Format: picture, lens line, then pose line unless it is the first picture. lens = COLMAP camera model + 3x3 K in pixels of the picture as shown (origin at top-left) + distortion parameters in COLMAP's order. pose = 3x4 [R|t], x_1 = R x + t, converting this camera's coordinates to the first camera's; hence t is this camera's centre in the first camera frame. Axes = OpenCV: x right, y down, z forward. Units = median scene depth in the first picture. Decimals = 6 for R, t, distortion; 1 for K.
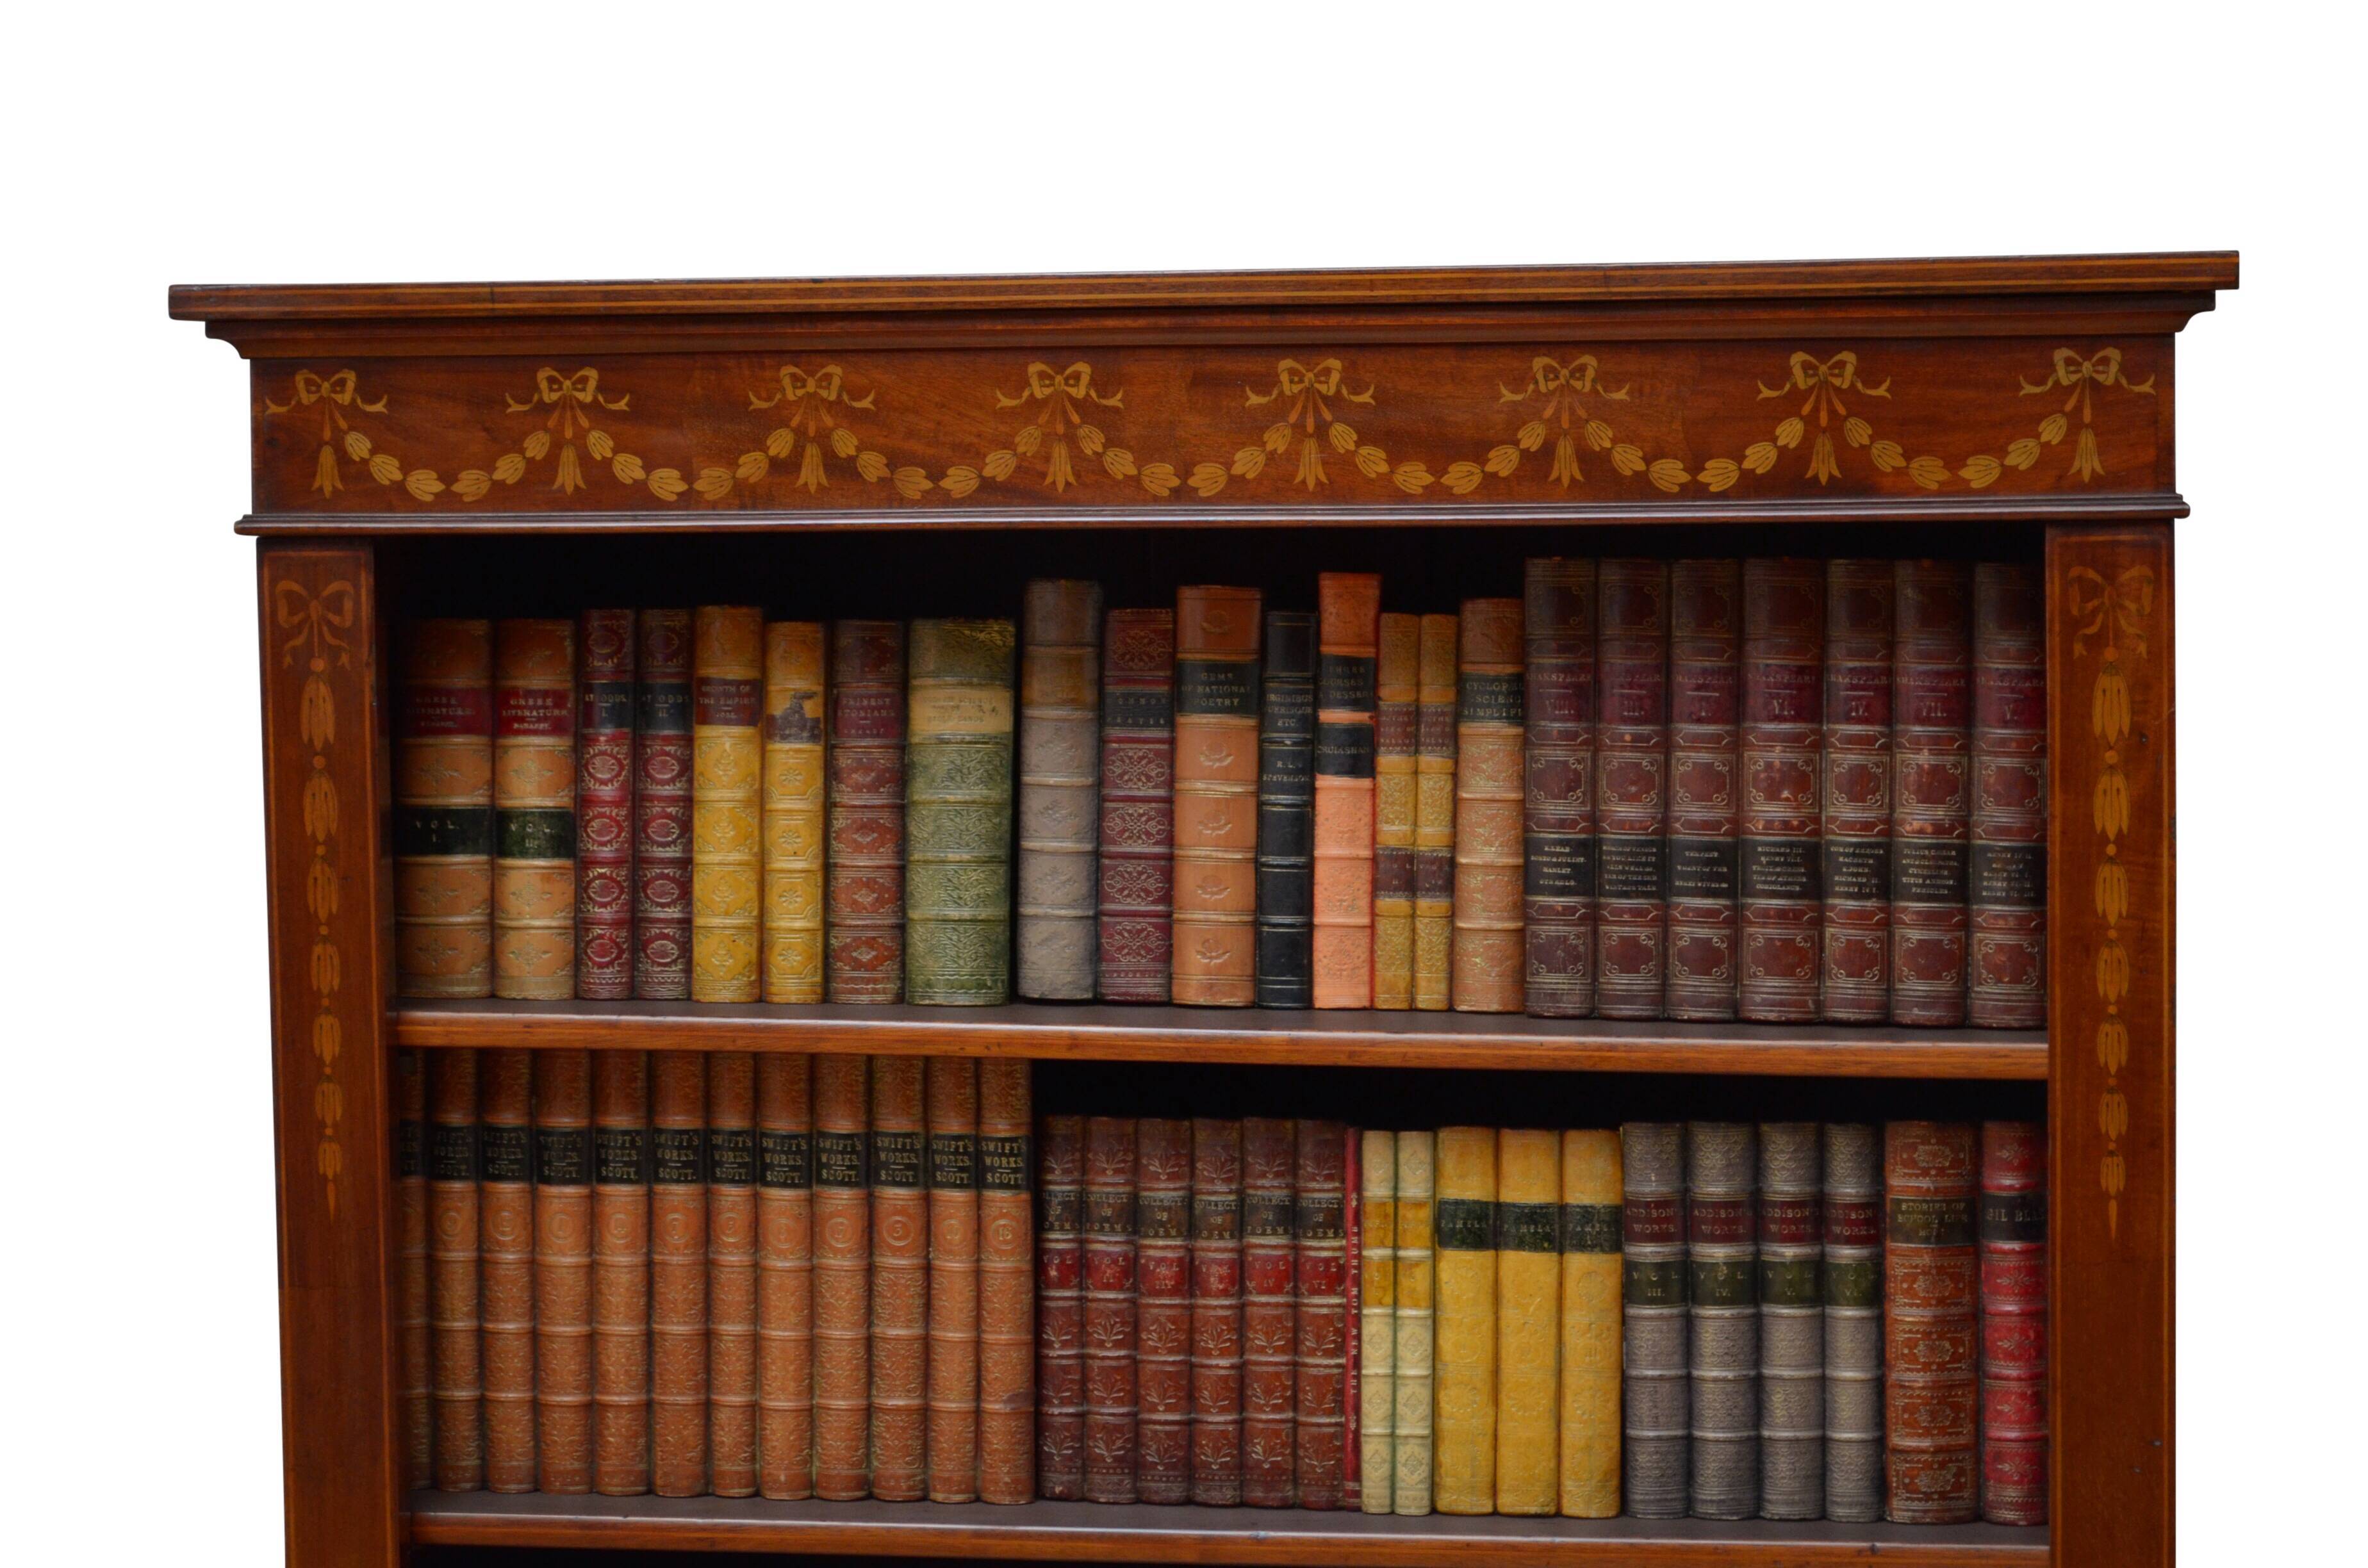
lens RADIAL K [[5370.2, 0, 1261.8], [0, 5370.2, 778.3], [0, 0, 1]] dist [0.052681, -0.009605]
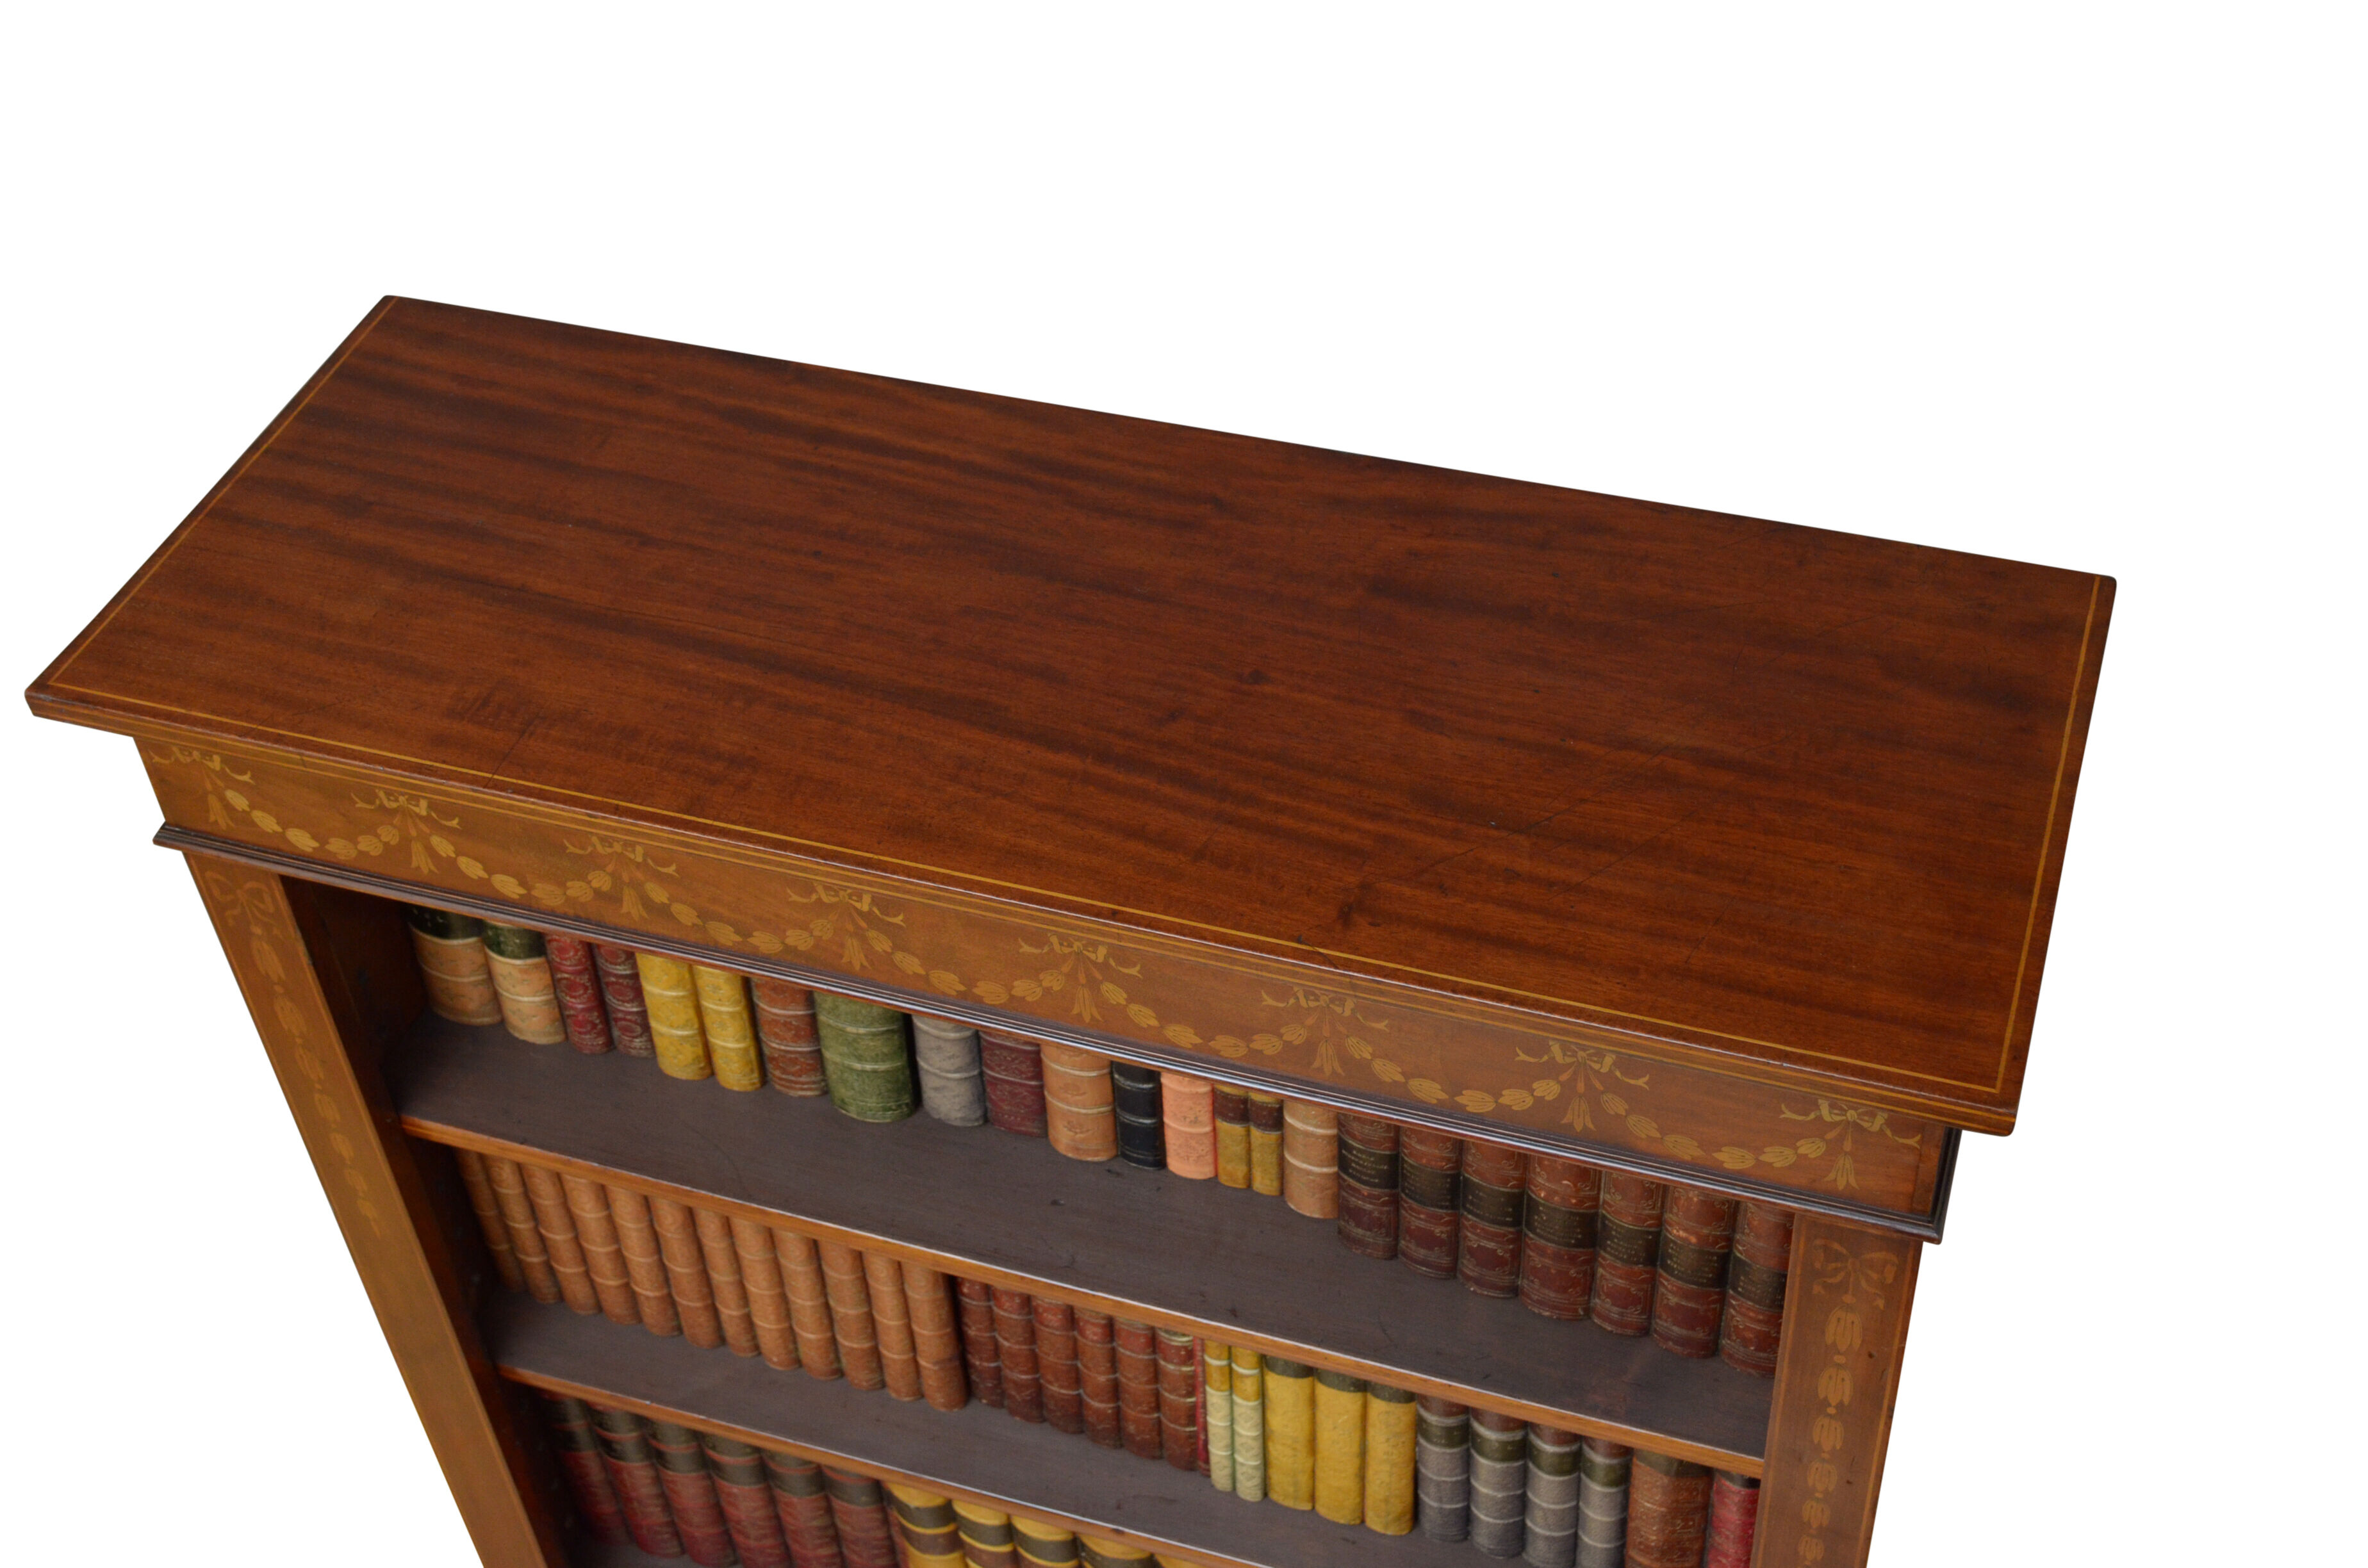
lens RADIAL K [[3007.9, 0, 1244.8], [0, 3007.9, 786.5], [0, 0, 1]] dist [-0.034046, -0.029732]
pose [[0.985427, 0.092224, -0.142927, 0.112817], [0.020491, 0.769780, 0.637980, -0.438952], [0.168859, -0.631611, 0.756673, 0.589701]]
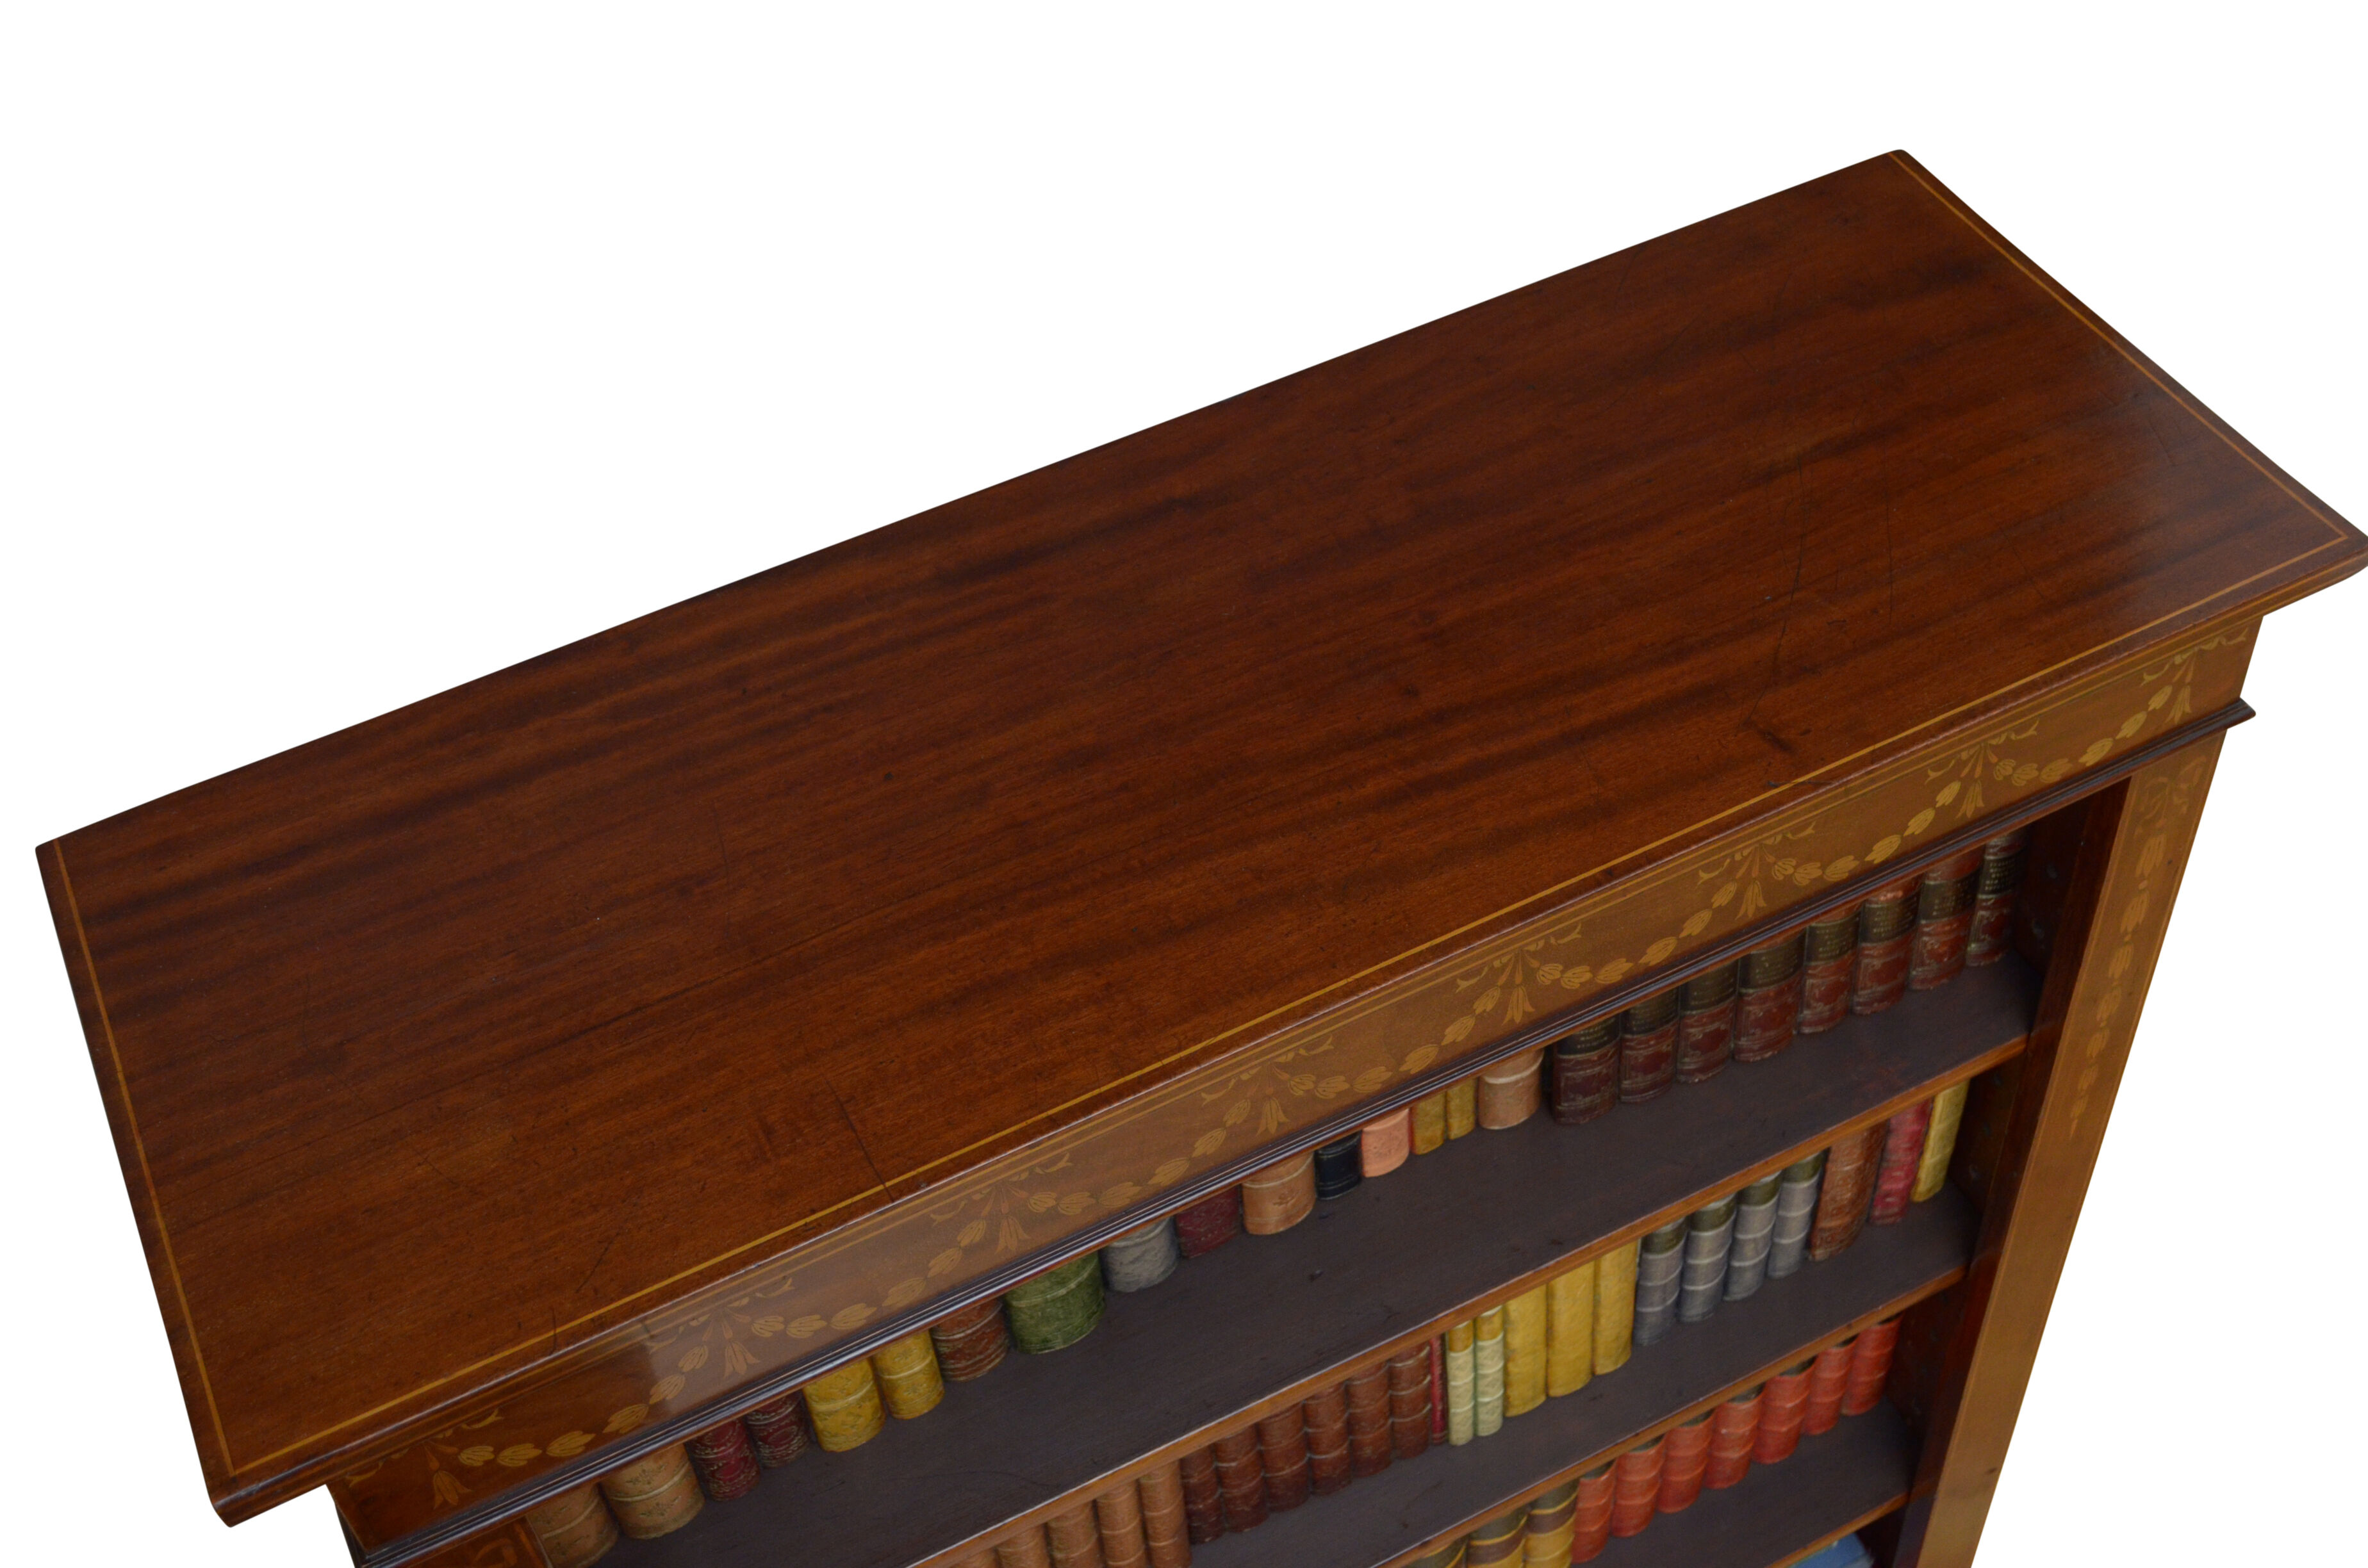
lens RADIAL K [[2716.3, 0, 1246.7], [0, 2716.3, 786.0], [0, 0, 1]] dist [-0.047079, -0.009735]
pose [[0.811198, -0.454863, 0.367501, -0.177873], [0.093549, 0.721301, 0.686275, -0.398811], [-0.577240, -0.522326, 0.627670, 0.737417]]
